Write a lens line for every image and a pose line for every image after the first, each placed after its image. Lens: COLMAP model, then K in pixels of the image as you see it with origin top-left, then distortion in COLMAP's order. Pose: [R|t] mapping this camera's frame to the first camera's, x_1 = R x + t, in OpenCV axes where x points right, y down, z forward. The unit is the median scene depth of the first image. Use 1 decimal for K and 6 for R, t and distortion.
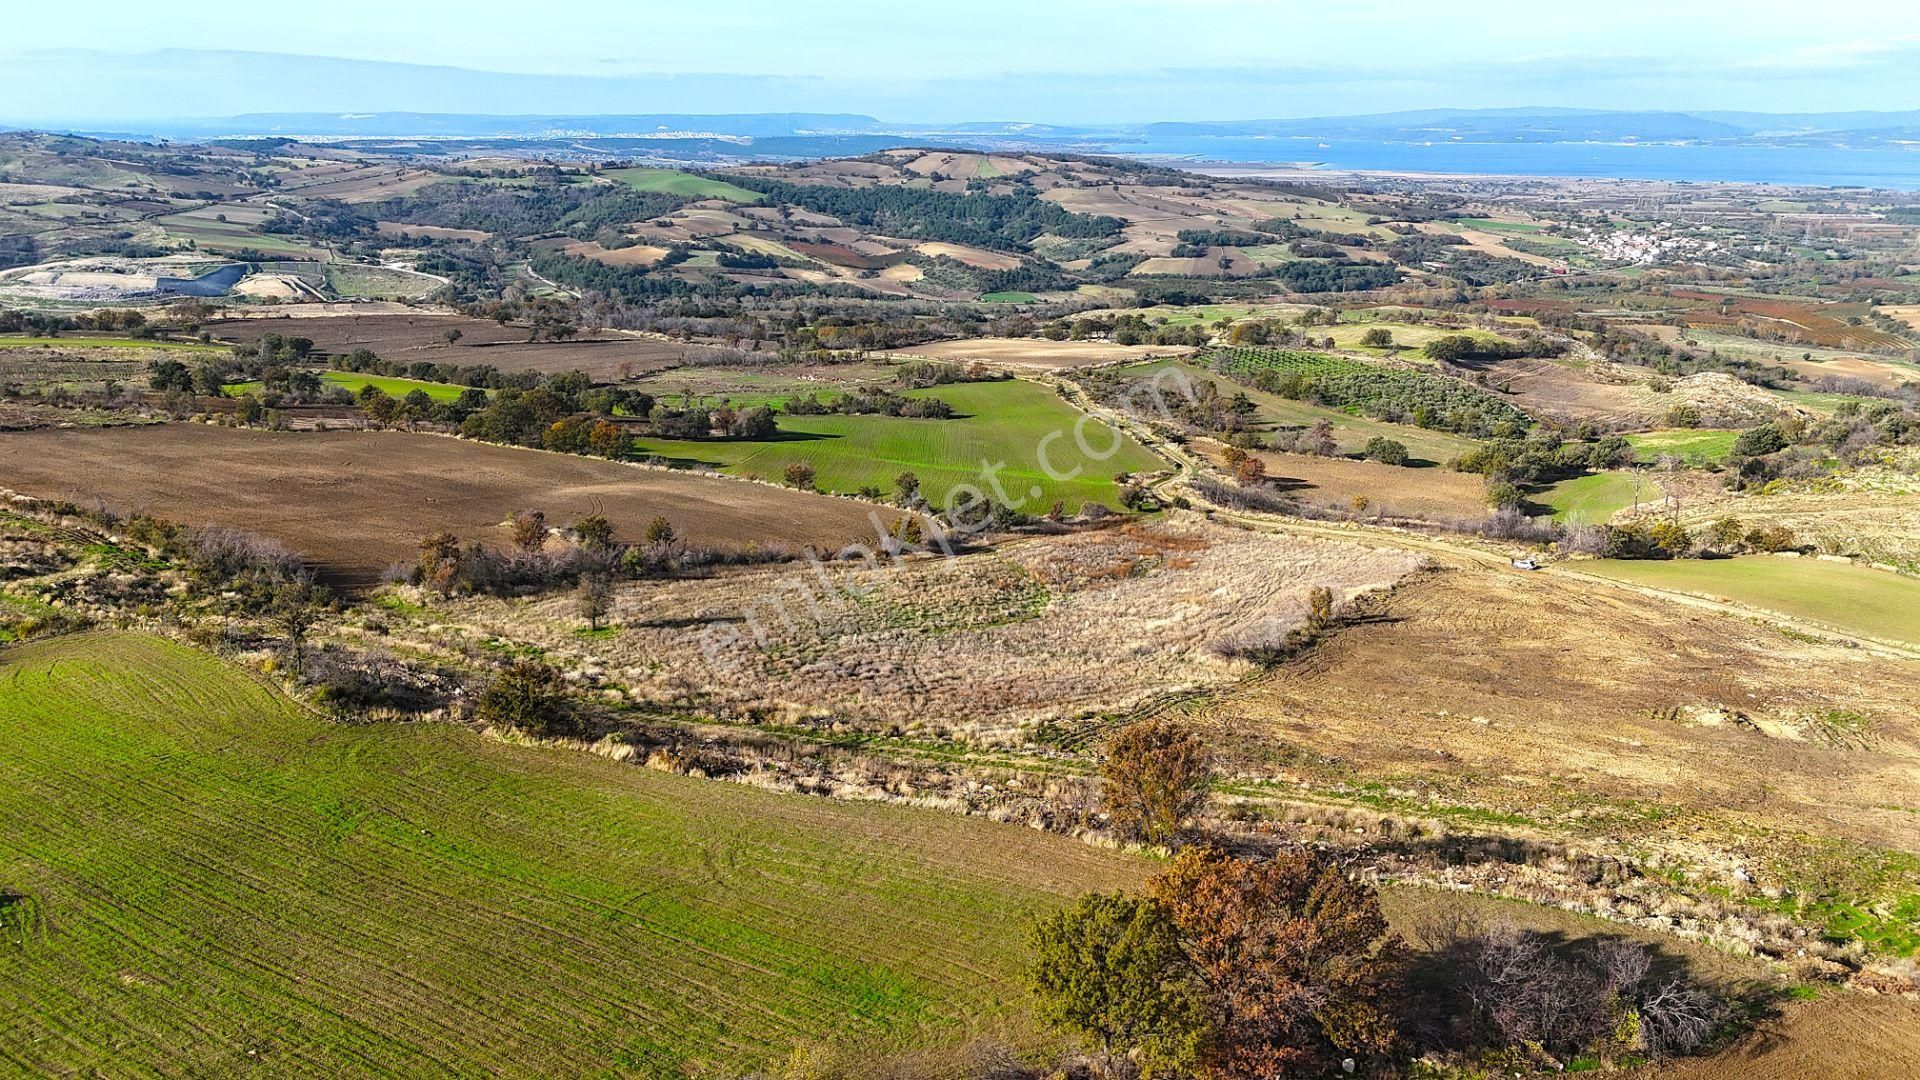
lens RADIAL K [[1402.3, 0, 960.0], [0, 1402.3, 548.1], [0, 0, 1]] dist [0.090555, -0.093471]
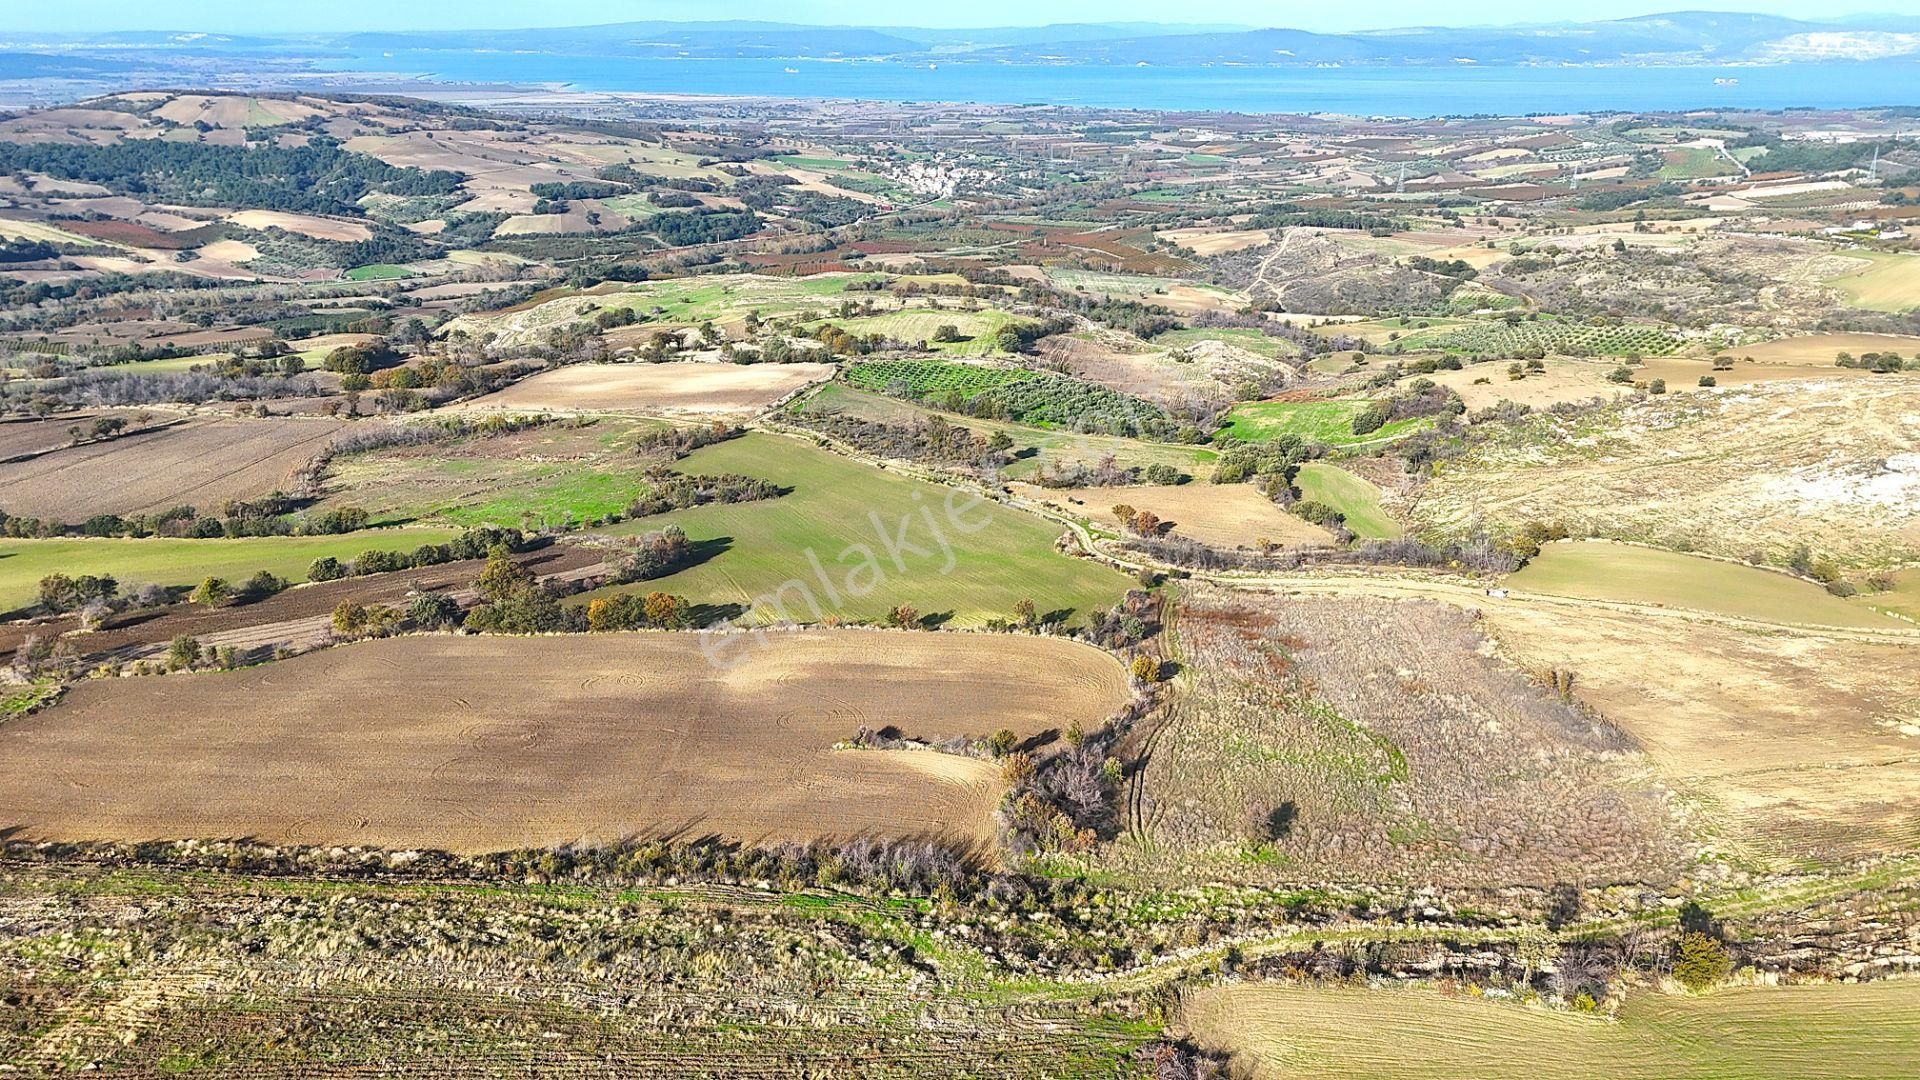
lens RADIAL K [[1403.5, 0, 960.0], [0, 1403.5, 553.6], [0, 0, 1]] dist [0.078173, -0.077098]
pose [[0.868197, -0.176030, 0.463949, -0.078697], [0.147110, 0.984239, 0.098147, -0.027666], [-0.473913, -0.016959, 0.880408, 0.005941]]
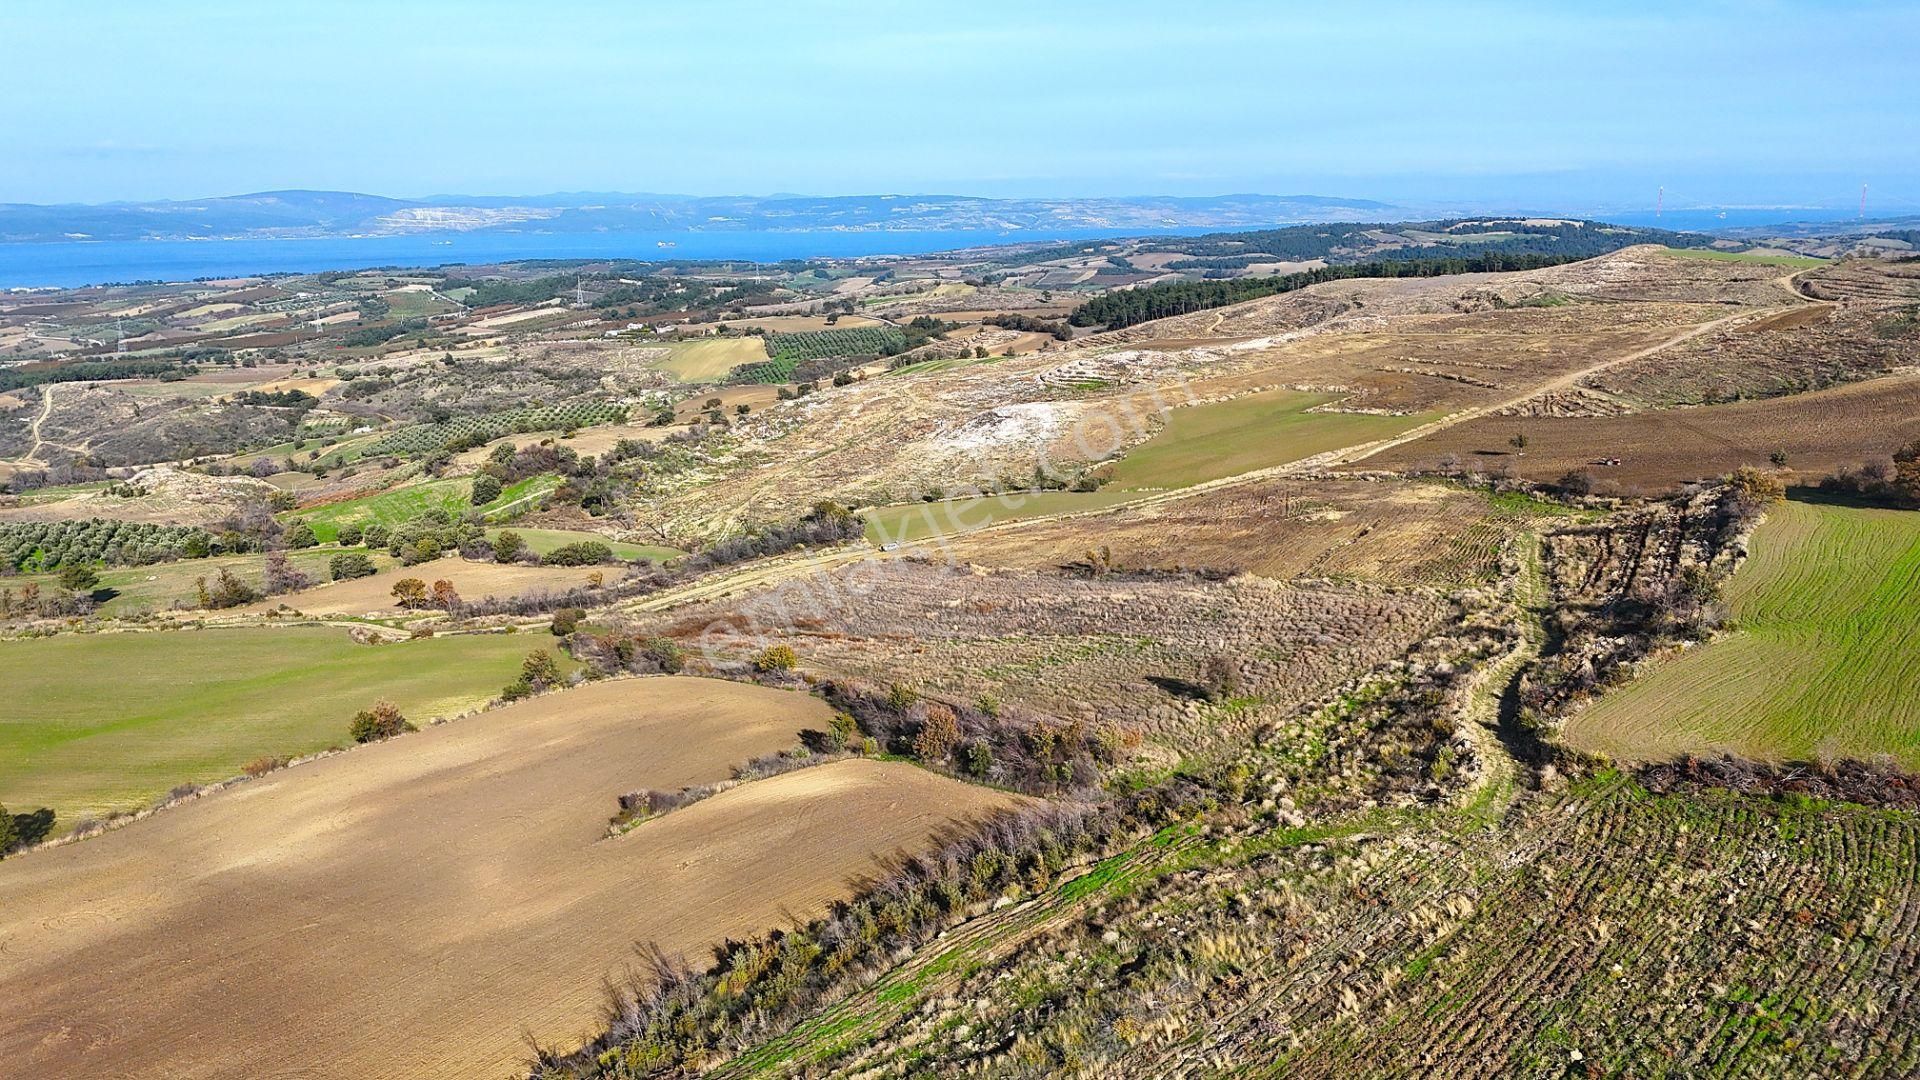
lens RADIAL K [[1402.3, 0, 960.0], [0, 1402.3, 548.1], [0, 0, 1]] dist [0.090555, -0.093471]
pose [[0.172202, -0.240036, 0.955369, -0.104451], [0.297004, 0.937375, 0.181981, -0.025314], [-0.939220, 0.252411, 0.232710, 0.073044]]
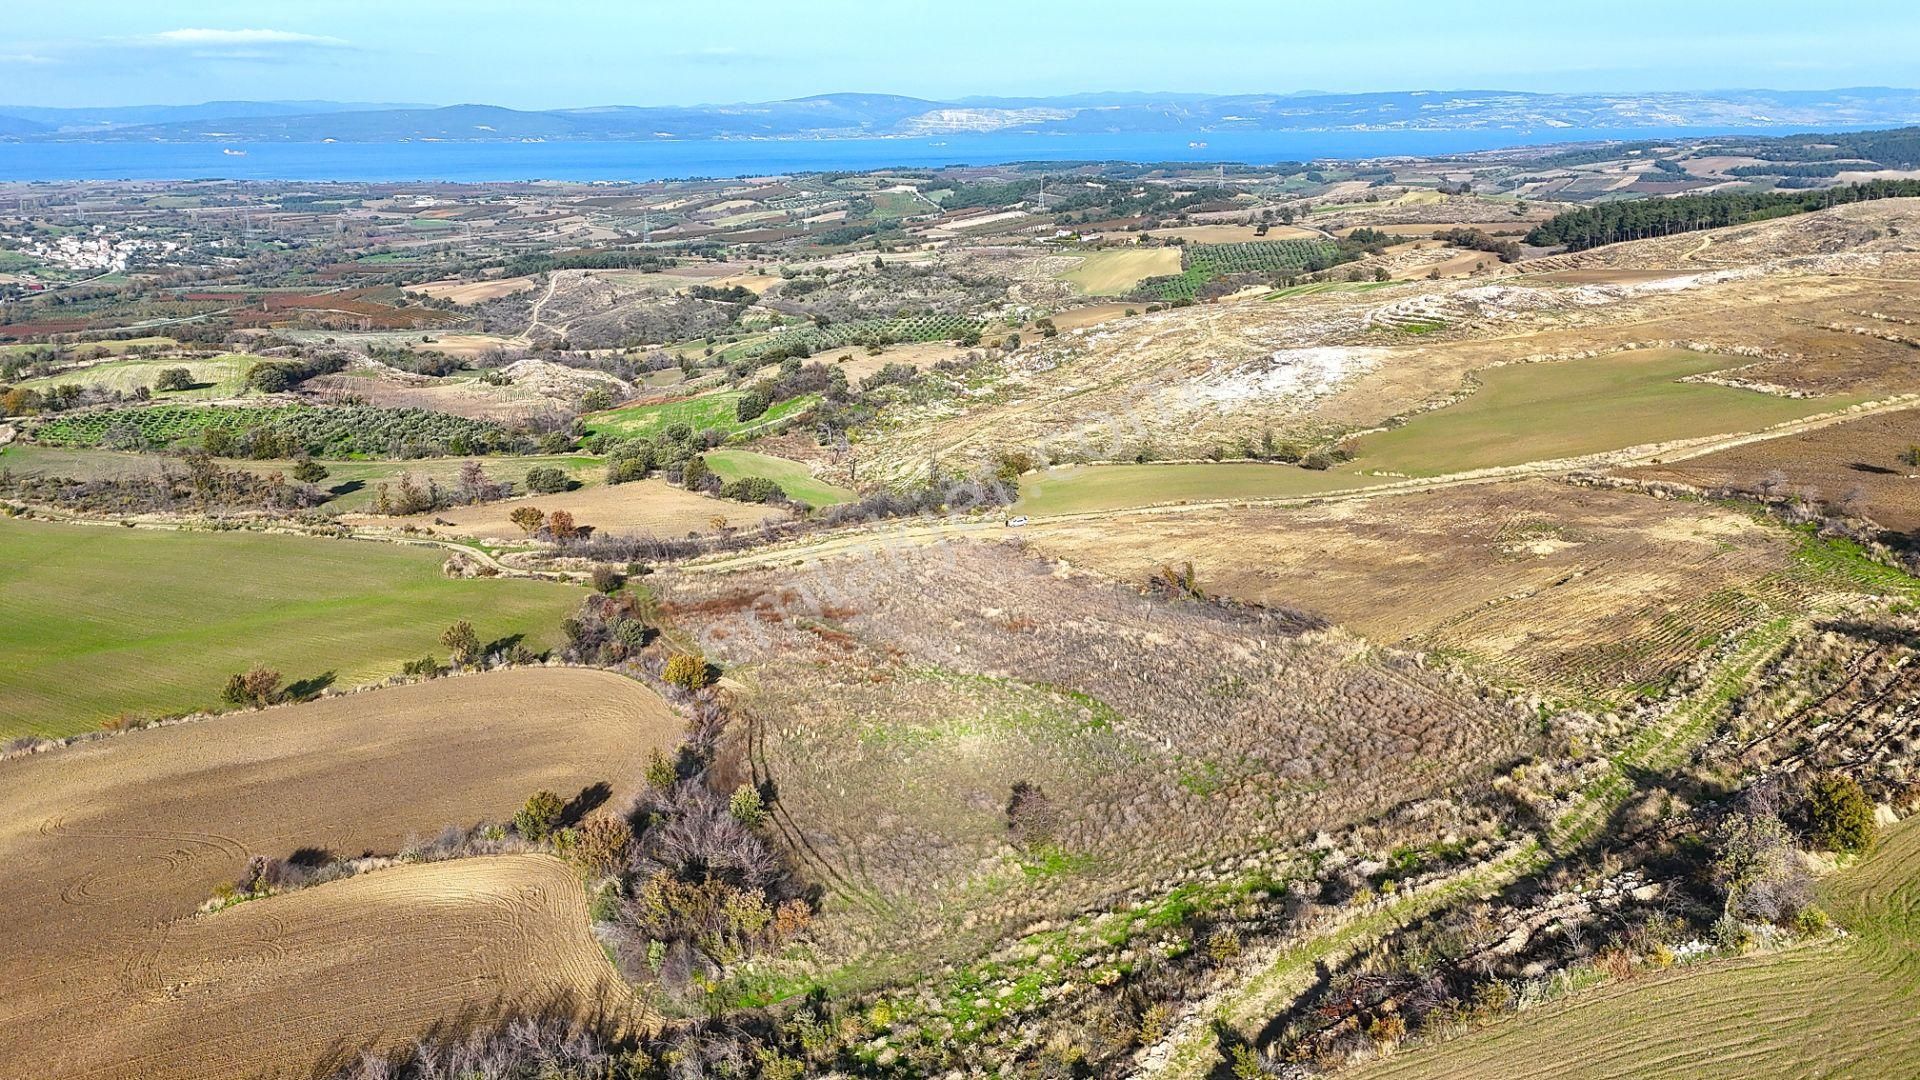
lens RADIAL K [[1402.3, 0, 960.0], [0, 1402.3, 548.1], [0, 0, 1]] dist [0.090555, -0.093471]
pose [[0.501684, -0.265980, 0.823145, -0.067616], [0.262645, 0.953472, 0.148017, -0.017763], [-0.824215, 0.141937, 0.548200, 0.048641]]
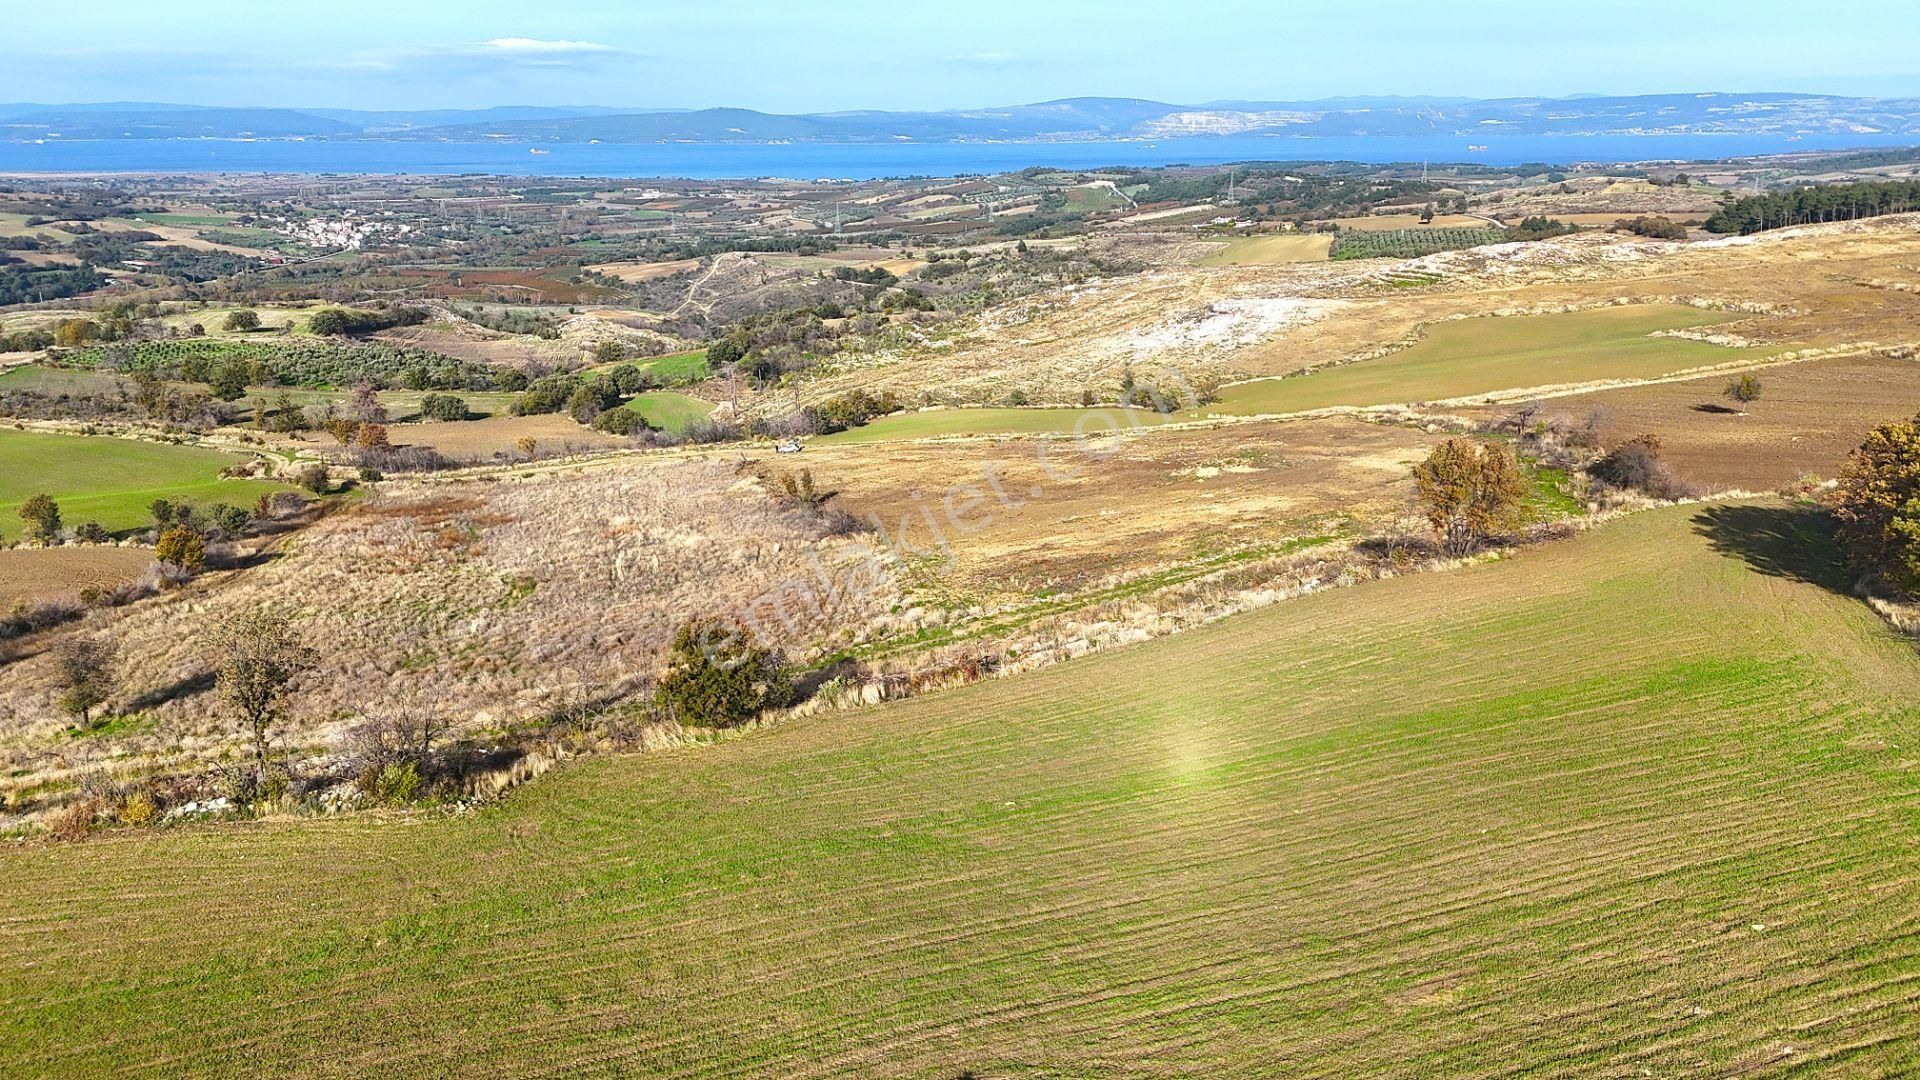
lens RADIAL K [[1402.3, 0, 960.0], [0, 1402.3, 548.1], [0, 0, 1]] dist [0.090555, -0.093471]
pose [[0.639014, -0.232720, 0.733146, -0.036319], [0.231706, 0.967100, 0.105027, 0.000385], [-0.733467, 0.102760, 0.671912, 0.024063]]
